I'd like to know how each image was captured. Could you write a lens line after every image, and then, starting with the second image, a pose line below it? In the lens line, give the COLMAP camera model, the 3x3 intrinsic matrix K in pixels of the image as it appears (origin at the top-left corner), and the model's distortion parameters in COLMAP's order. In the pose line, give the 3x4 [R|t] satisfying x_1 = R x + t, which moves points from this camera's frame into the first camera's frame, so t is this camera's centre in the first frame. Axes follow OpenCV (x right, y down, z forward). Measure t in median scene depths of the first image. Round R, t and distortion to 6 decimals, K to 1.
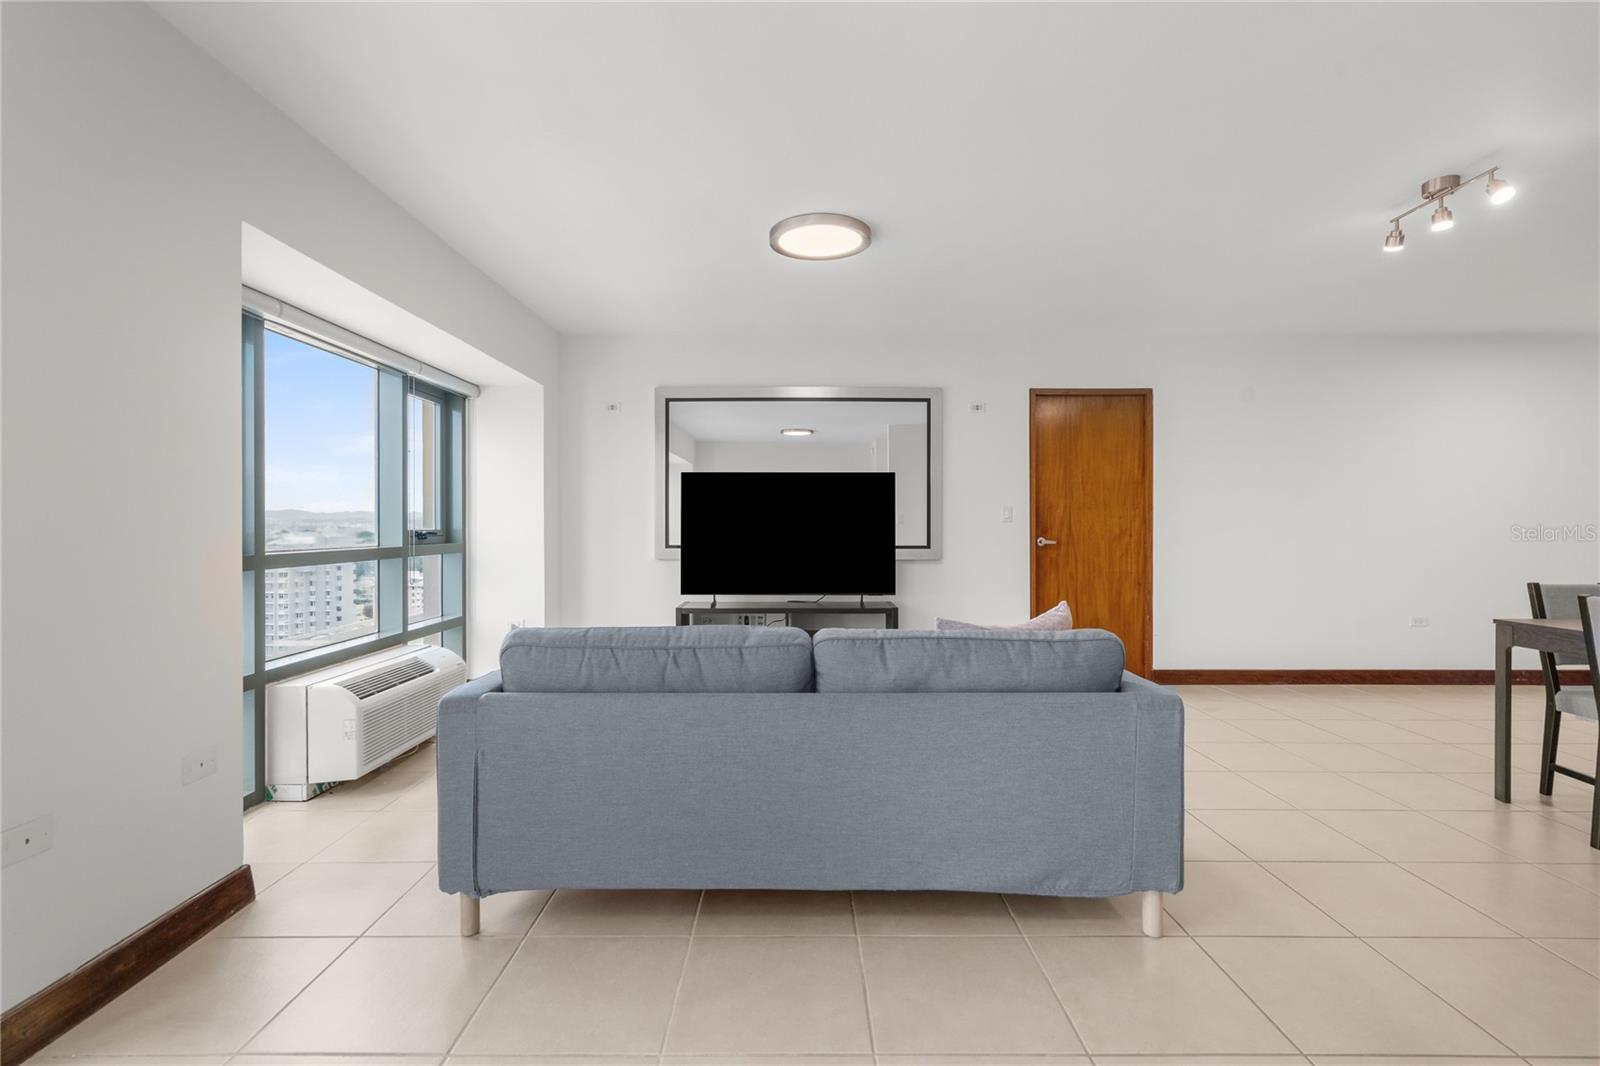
lens RADIAL K [[747.9, 0, 808.2], [0, 747.9, 526.3], [0, 0, 1]] dist [0.004726, 0.001327]
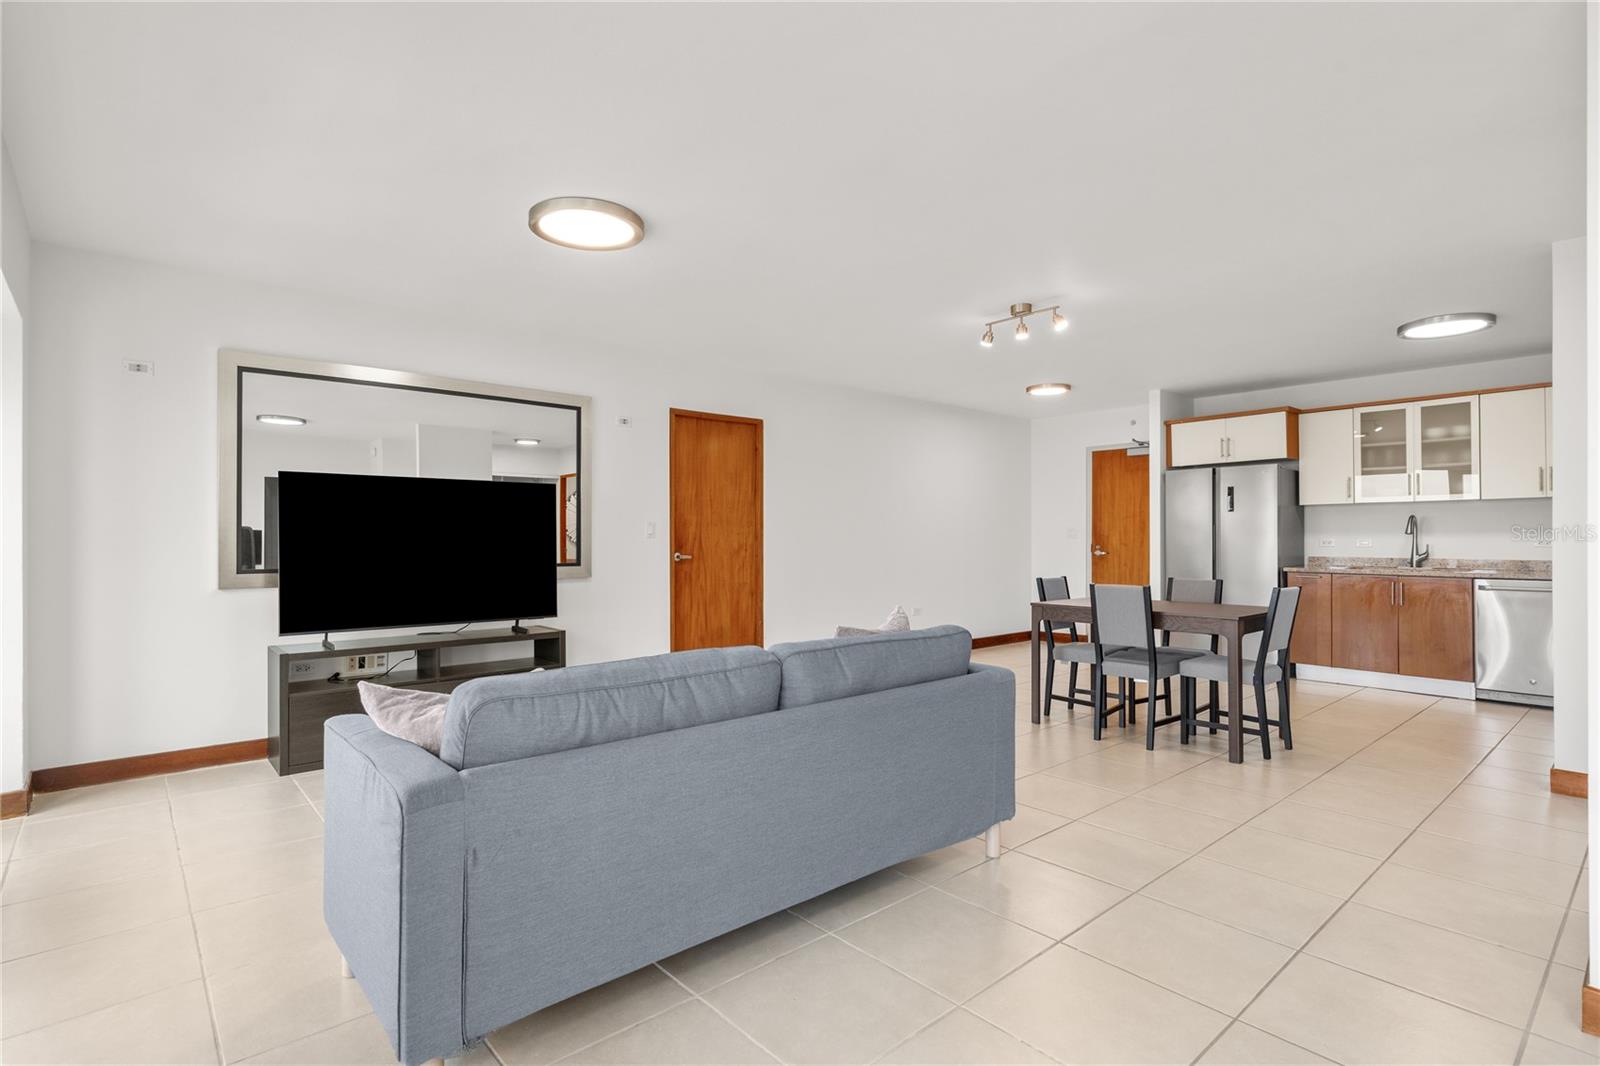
lens RADIAL K [[769.6, 0, 804.8], [0, 769.6, 533.9], [0, 0, 1]] dist [0.001875, -0.000165]
pose [[0.755925, 0.003483, 0.654649, -0.282493], [0.003474, 0.999950, -0.009331, -0.000467], [-0.654649, 0.009328, 0.755875, 0.087901]]
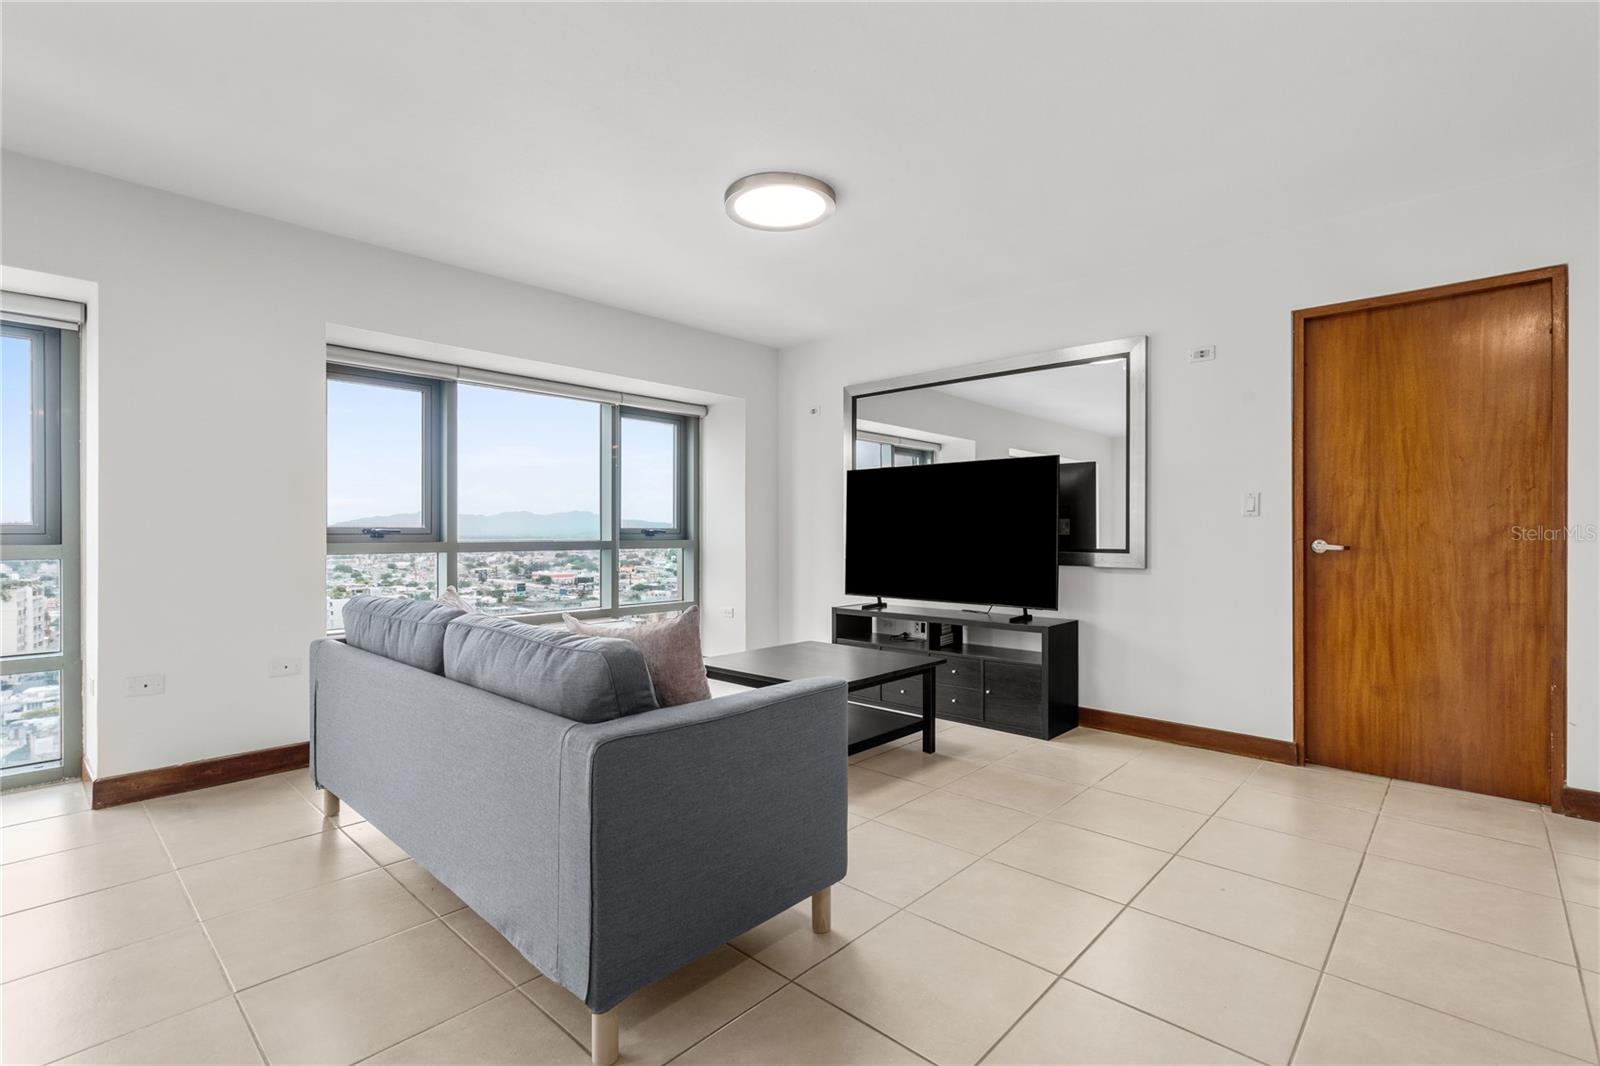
lens RADIAL K [[747.9, 0, 810.2], [0, 747.9, 529.6], [0, 0, 1]] dist [0.004726, 0.001327]
pose [[0.724512, -0.001542, -0.689260, 0.488475], [-0.000677, 0.999995, -0.002948, 0.009375], [0.689261, 0.002603, 0.724508, 0.260072]]
